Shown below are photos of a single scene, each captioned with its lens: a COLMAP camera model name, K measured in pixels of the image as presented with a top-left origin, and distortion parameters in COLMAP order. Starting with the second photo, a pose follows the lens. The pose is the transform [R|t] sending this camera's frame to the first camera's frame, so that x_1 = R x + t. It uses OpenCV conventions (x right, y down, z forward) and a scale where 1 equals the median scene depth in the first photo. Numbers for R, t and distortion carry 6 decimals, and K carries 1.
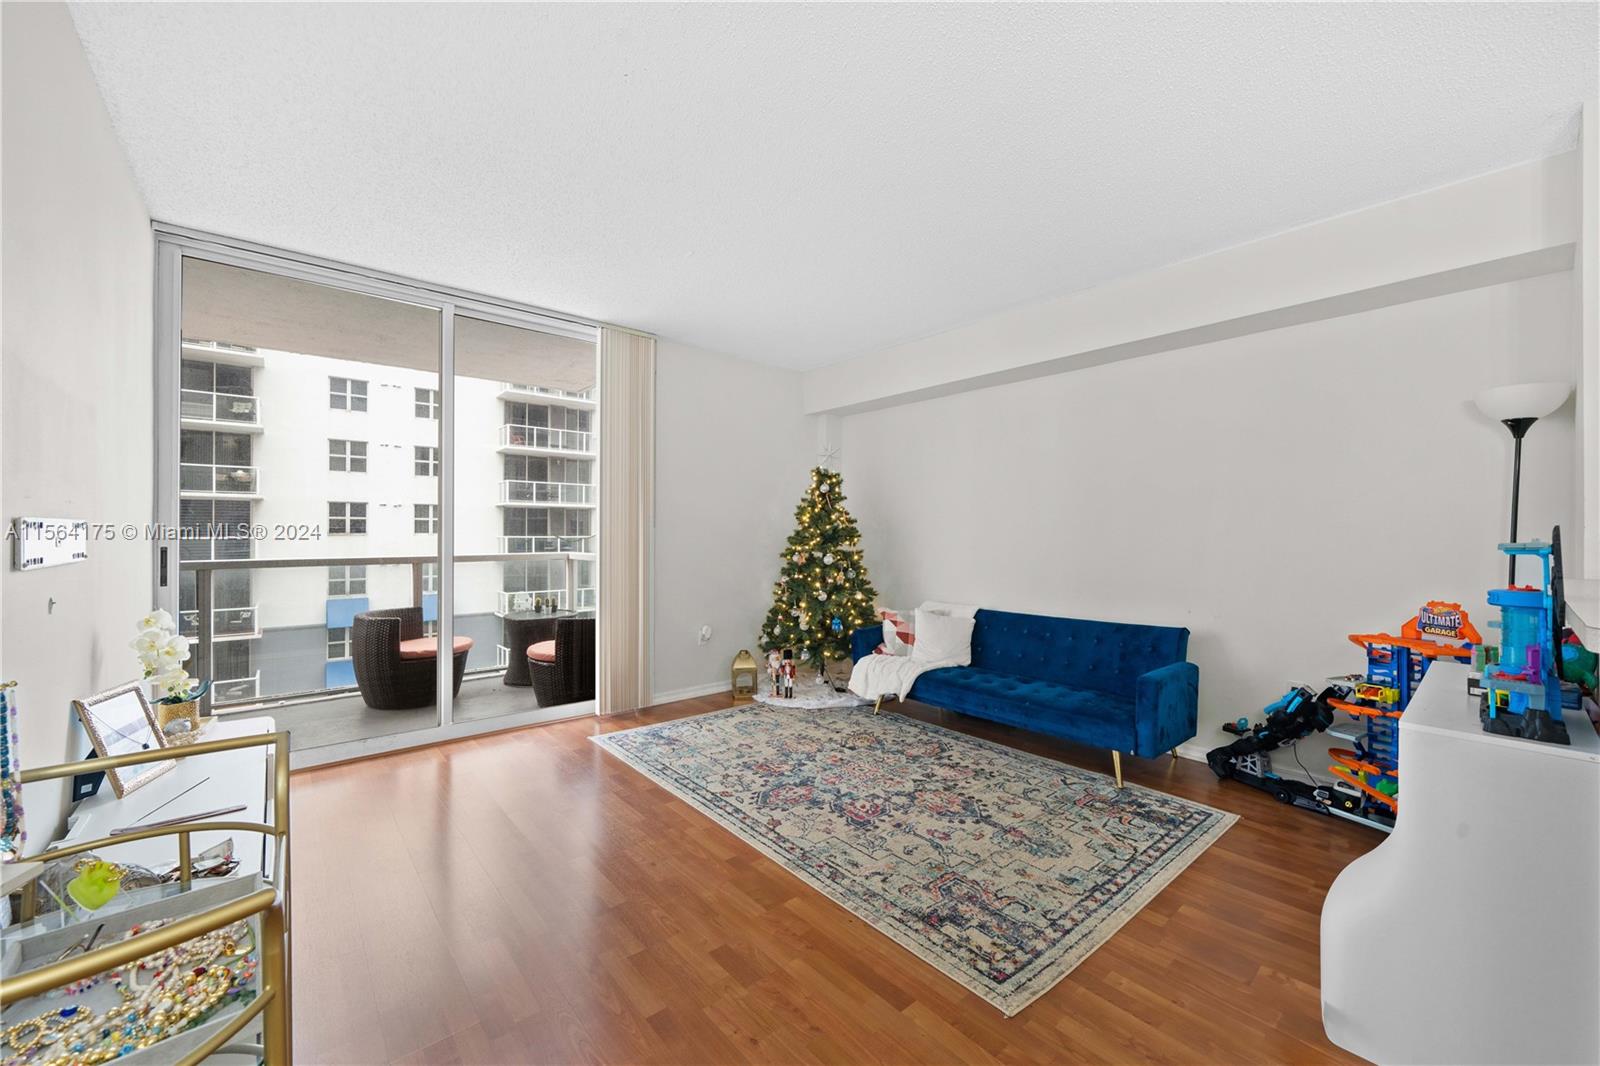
lens RADIAL K [[622.1, 0, 801.7], [0, 622.1, 531.2], [0, 0, 1]] dist [-0.006812, 0.000190]
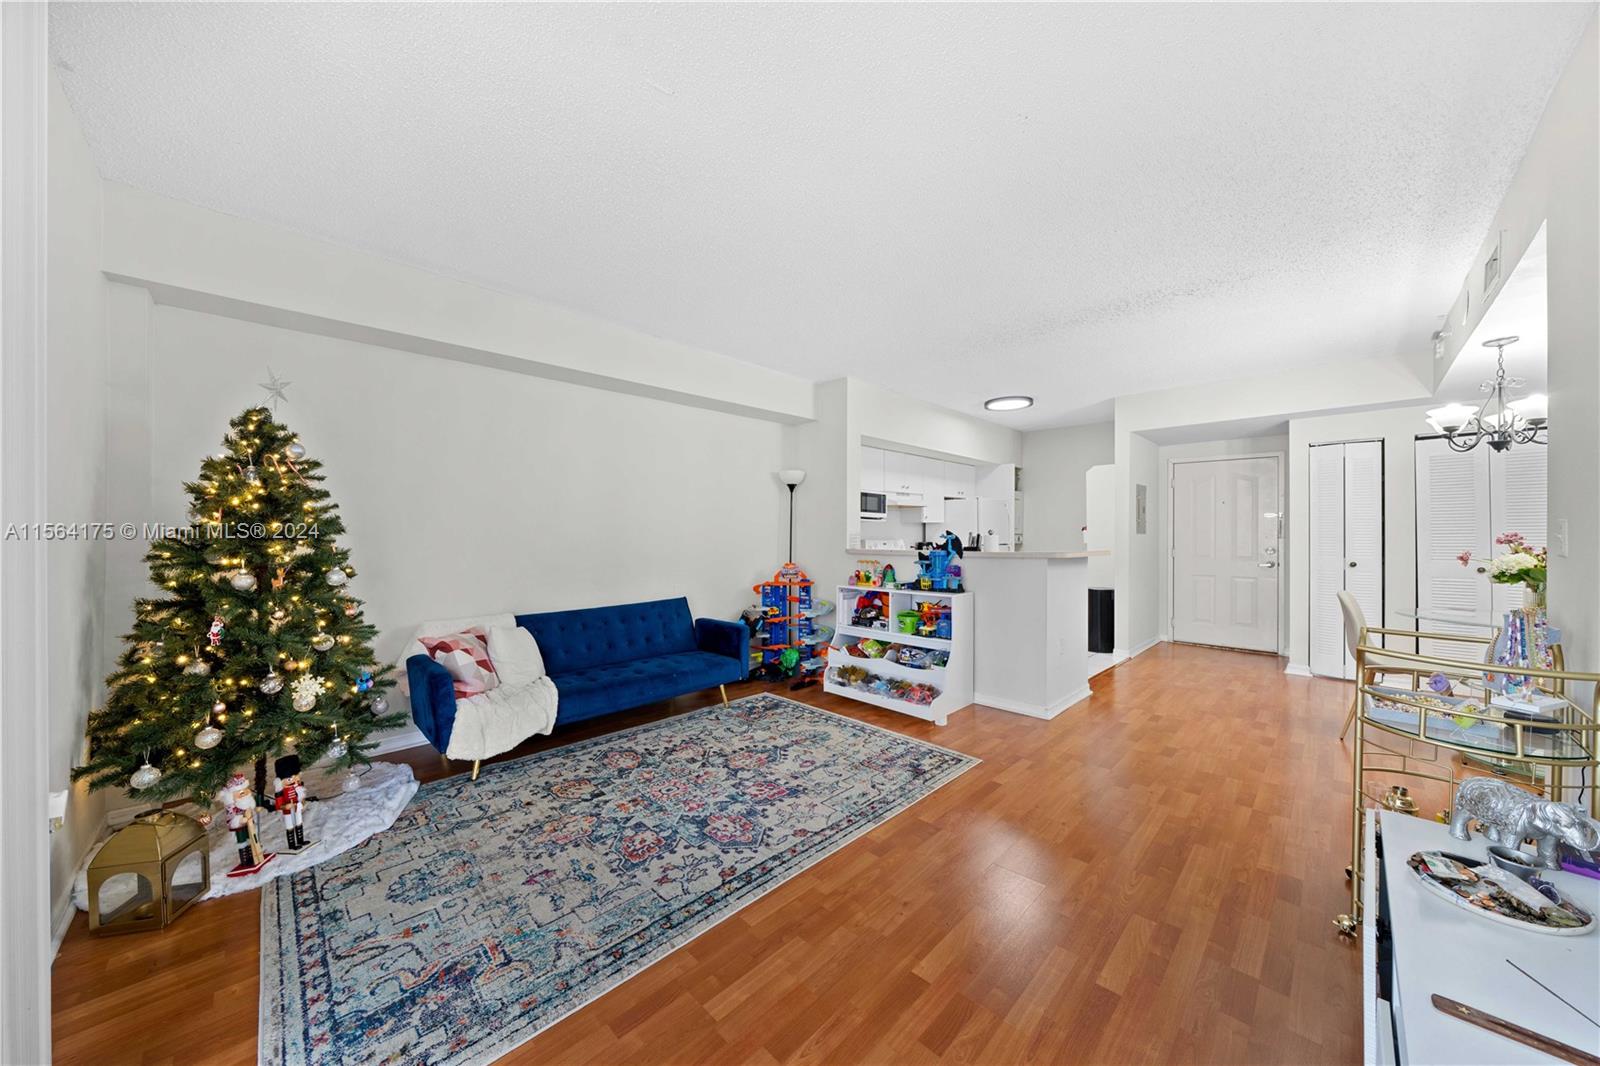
lens RADIAL K [[554.1, 0, 796.4], [0, 554.1, 523.4], [0, 0, 1]] dist [-0.006639, -0.000258]
pose [[-0.084866, 0.011591, 0.996325, -0.785339], [-0.006830, 0.999902, -0.012214, -0.003103], [-0.996369, -0.007841, -0.084778, 0.935810]]
